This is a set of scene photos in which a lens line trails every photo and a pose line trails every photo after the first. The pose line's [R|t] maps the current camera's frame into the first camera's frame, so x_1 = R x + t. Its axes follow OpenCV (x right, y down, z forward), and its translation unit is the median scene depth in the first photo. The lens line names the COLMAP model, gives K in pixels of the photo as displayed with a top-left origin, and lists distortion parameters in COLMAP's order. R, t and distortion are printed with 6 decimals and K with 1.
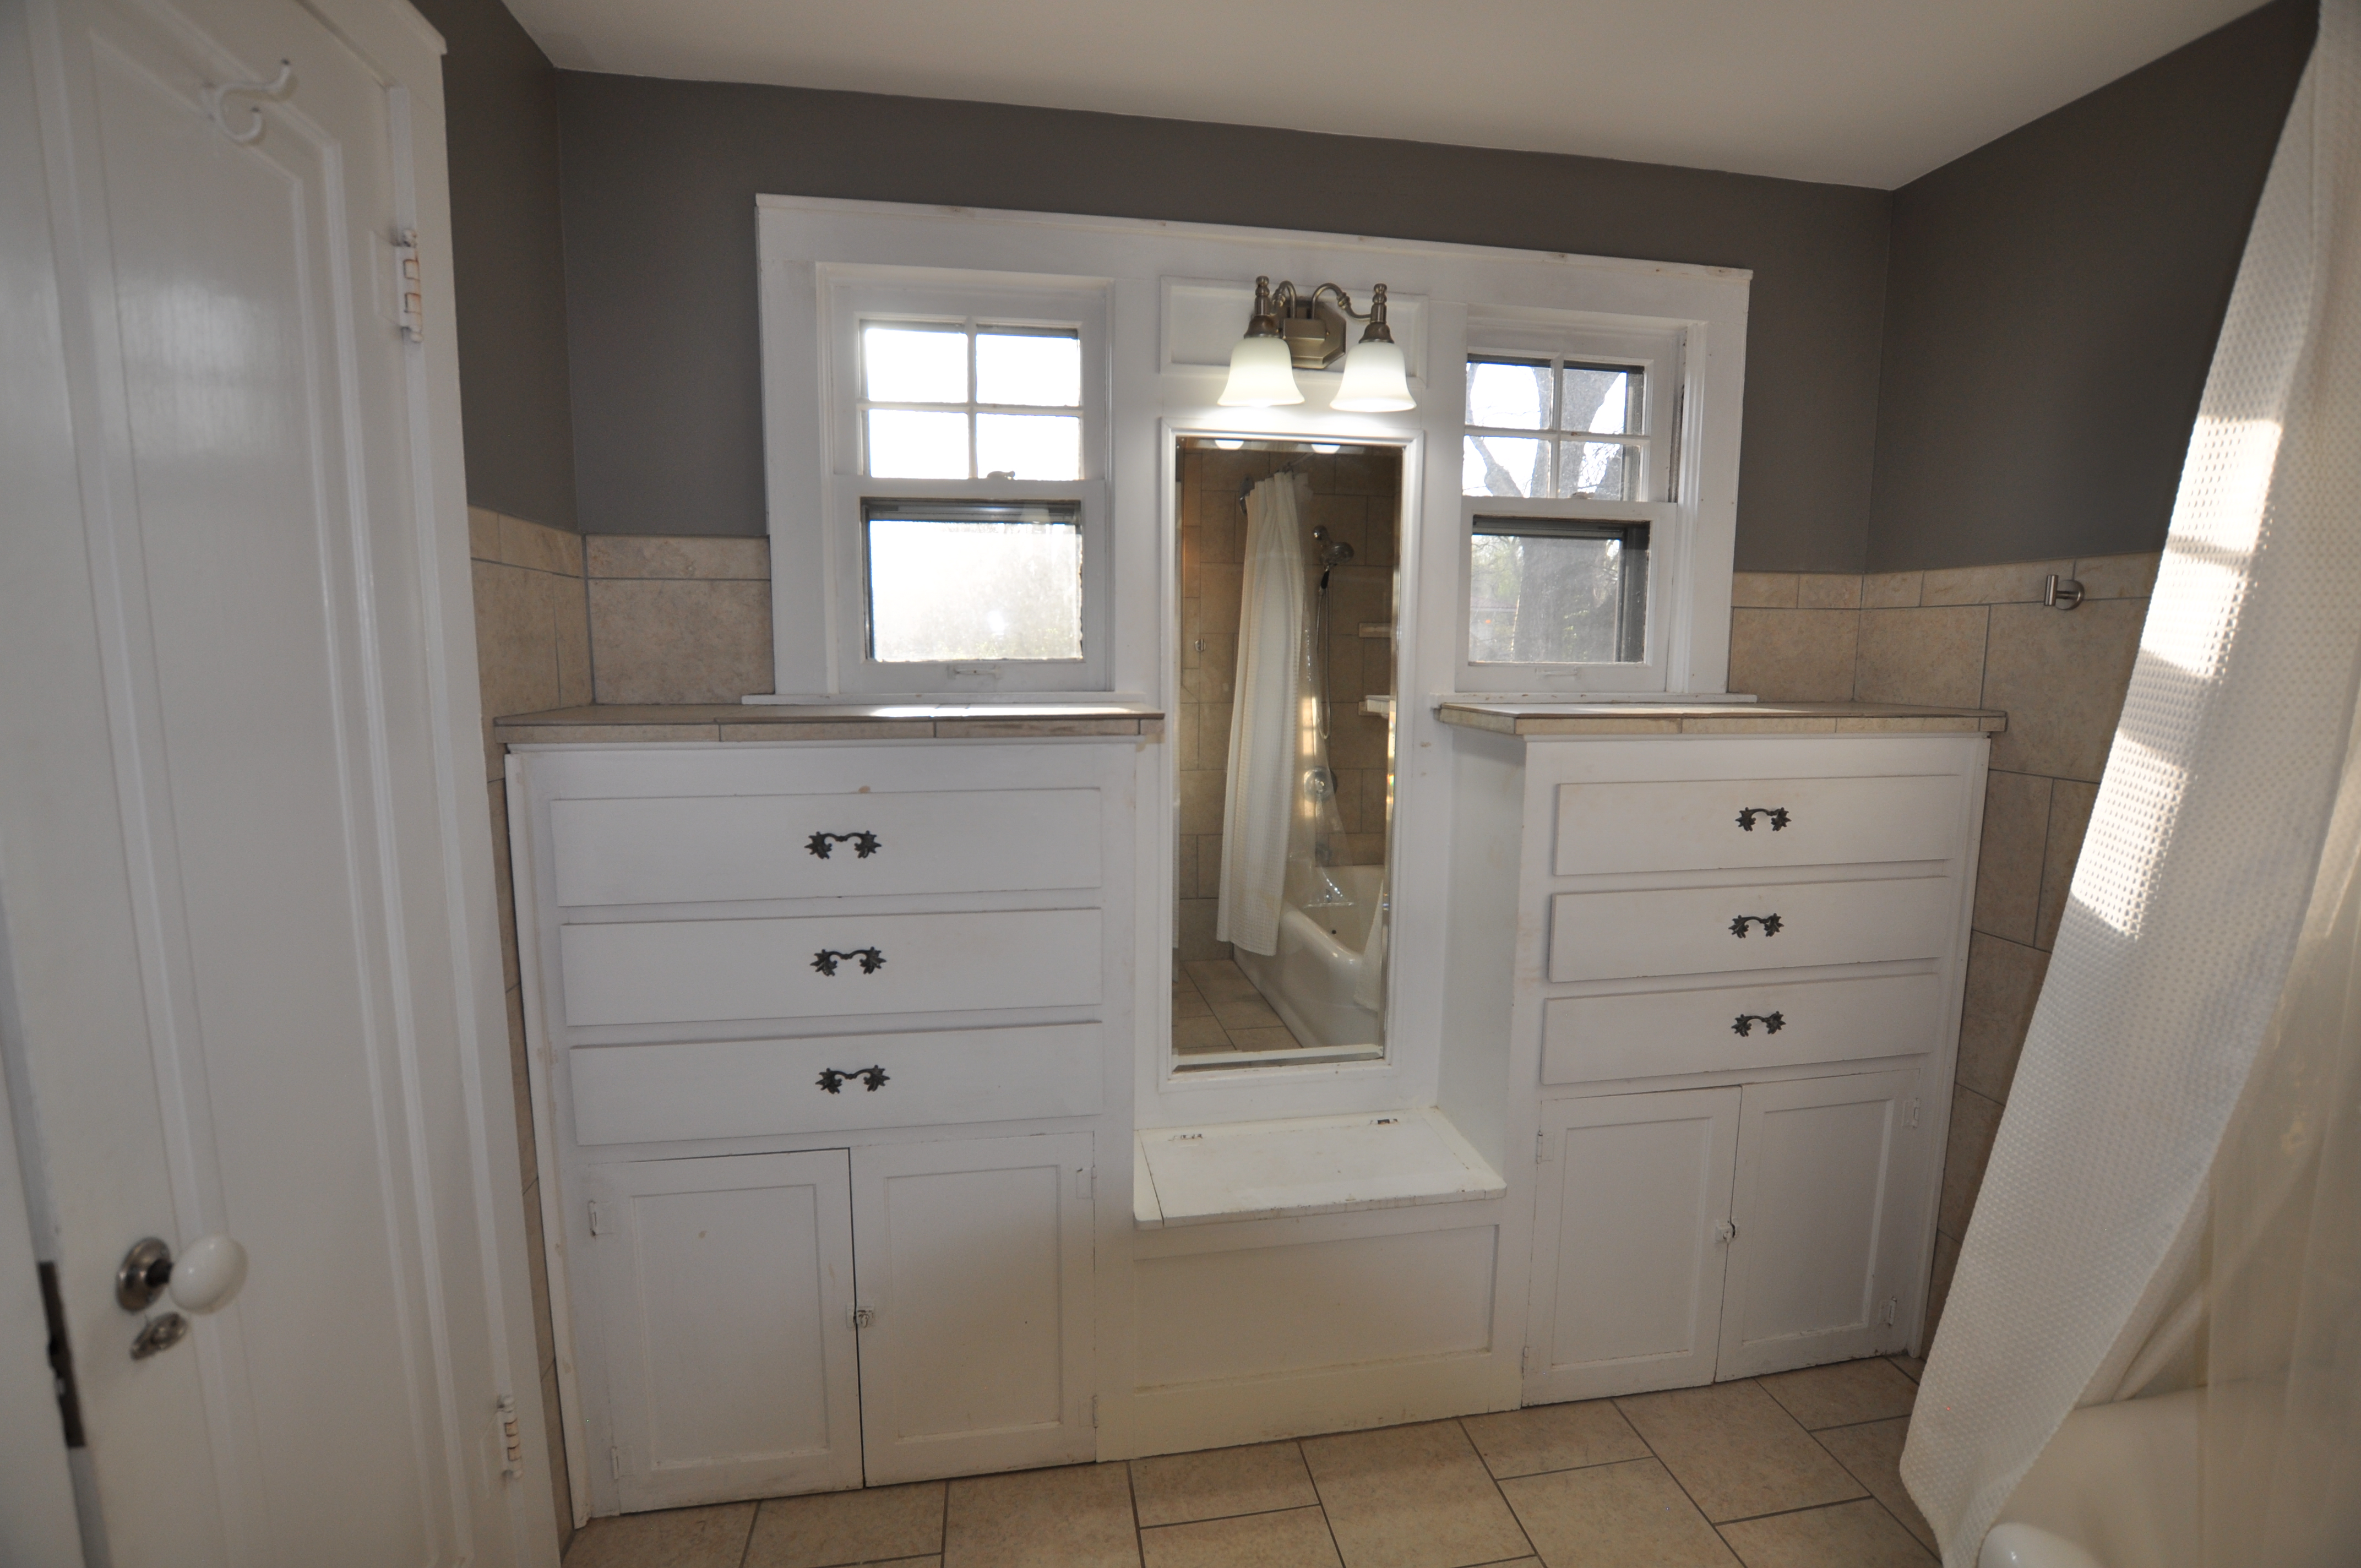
lens RADIAL K [[1038.0, 0, 1184.2], [0, 1038.0, 786.3], [0, 0, 1]] dist [-0.027325, 0.000768]
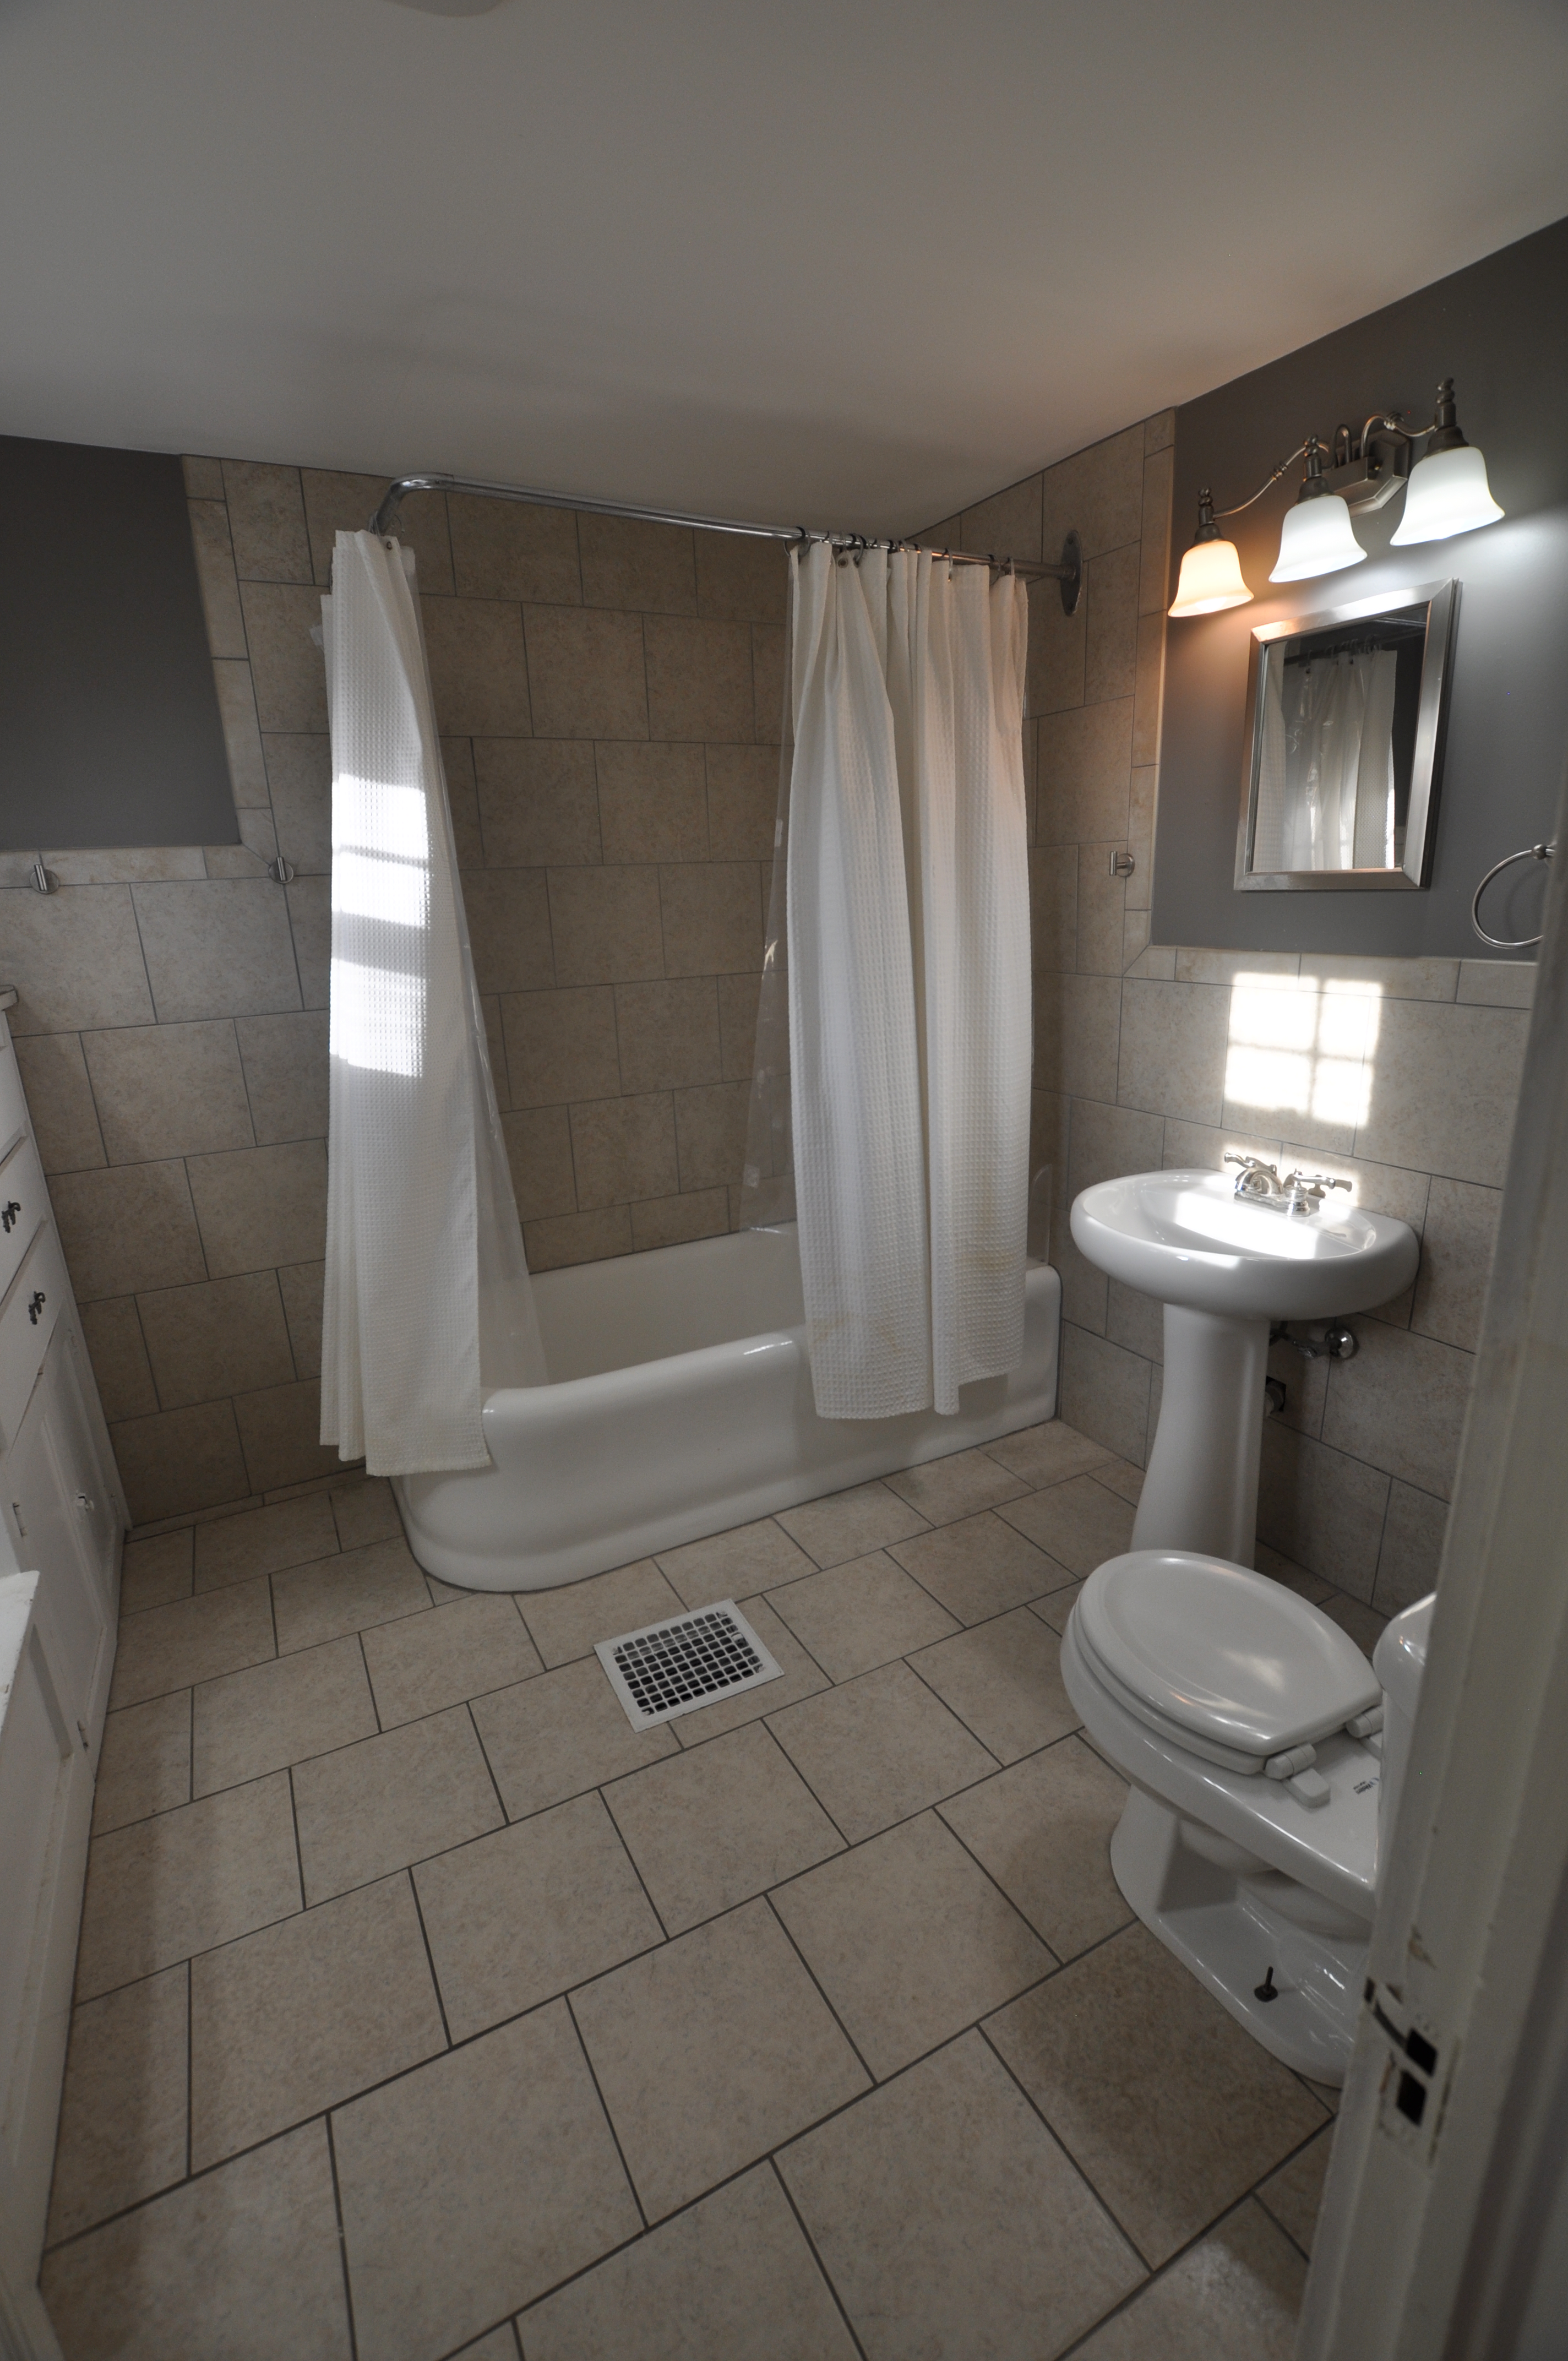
lens RADIAL K [[1038.0, 0, 788.9], [0, 1038.0, 1182.6], [0, 0, 1]] dist [-0.027325, 0.000768]
pose [[-0.335124, -0.244426, 0.909917, -0.633682], [0.158161, 0.937463, 0.310076, -0.088274], [-0.928804, 0.247828, -0.275507, 0.596519]]
